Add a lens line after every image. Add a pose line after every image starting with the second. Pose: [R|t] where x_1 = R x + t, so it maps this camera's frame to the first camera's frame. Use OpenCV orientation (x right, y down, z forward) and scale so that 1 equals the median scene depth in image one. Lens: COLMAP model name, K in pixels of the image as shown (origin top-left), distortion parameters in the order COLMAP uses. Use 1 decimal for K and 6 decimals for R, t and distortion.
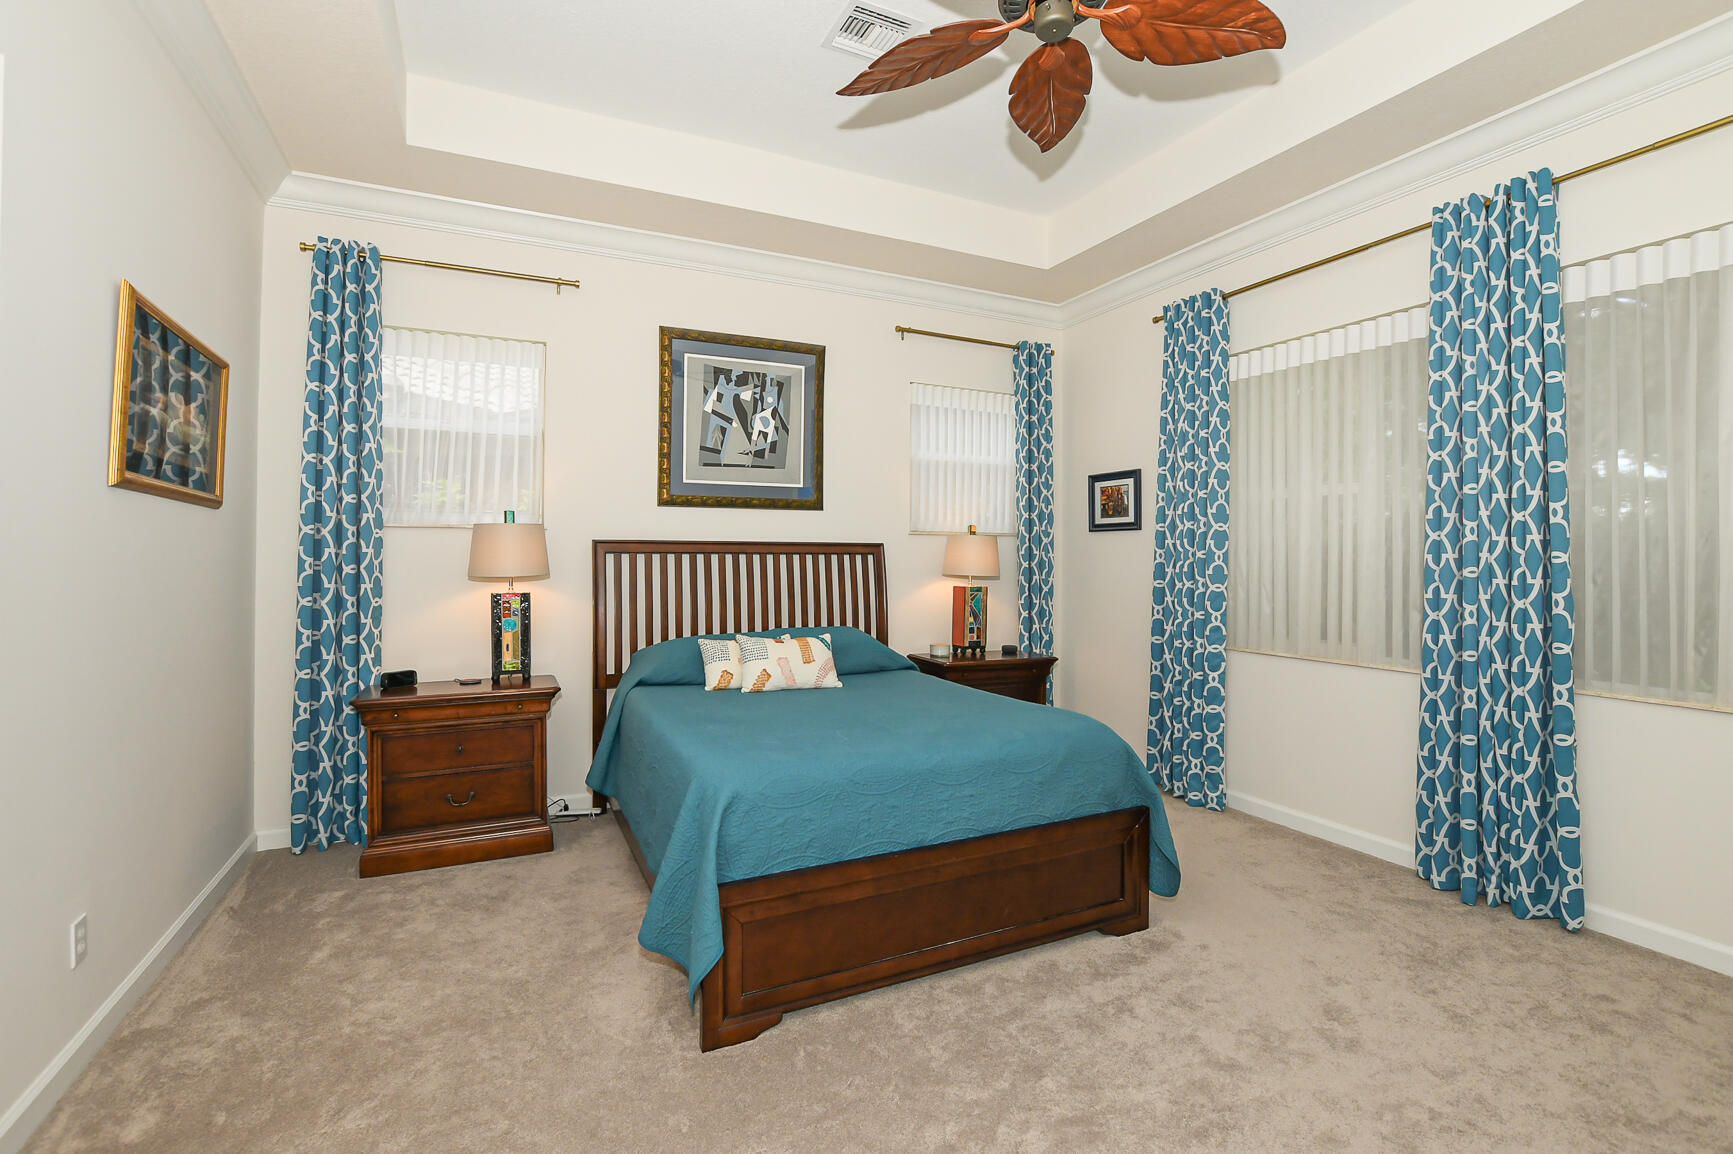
lens RADIAL K [[790.1, 0, 863.2], [0, 790.1, 552.0], [0, 0, 1]] dist [0.000684, -0.000162]
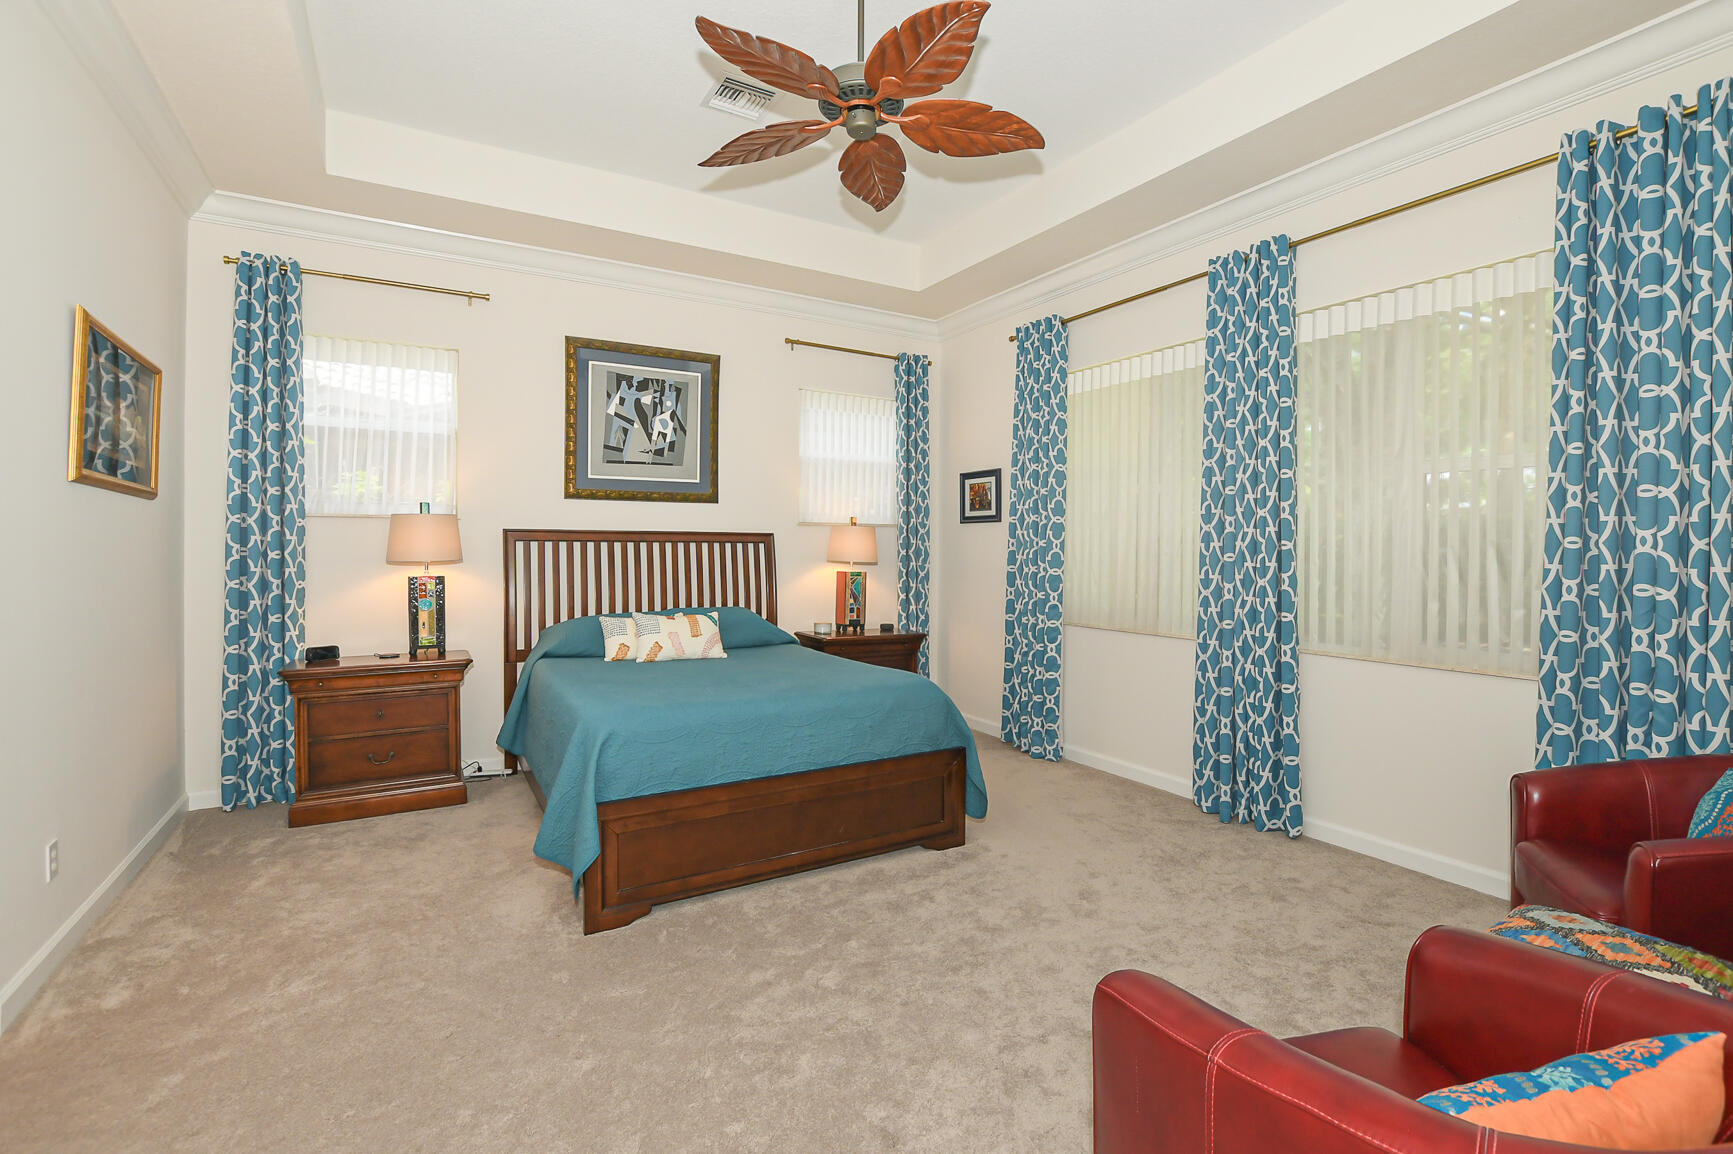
lens RADIAL K [[793.3, 0, 864.4], [0, 793.3, 556.3], [0, 0, 1]] dist [-0.000969, 0.000251]
pose [[0.996765, 0.000659, 0.080373, 0.092108], [-0.002019, 0.999856, 0.016843, 0.004082], [-0.080350, -0.016950, 0.996623, -0.189627]]
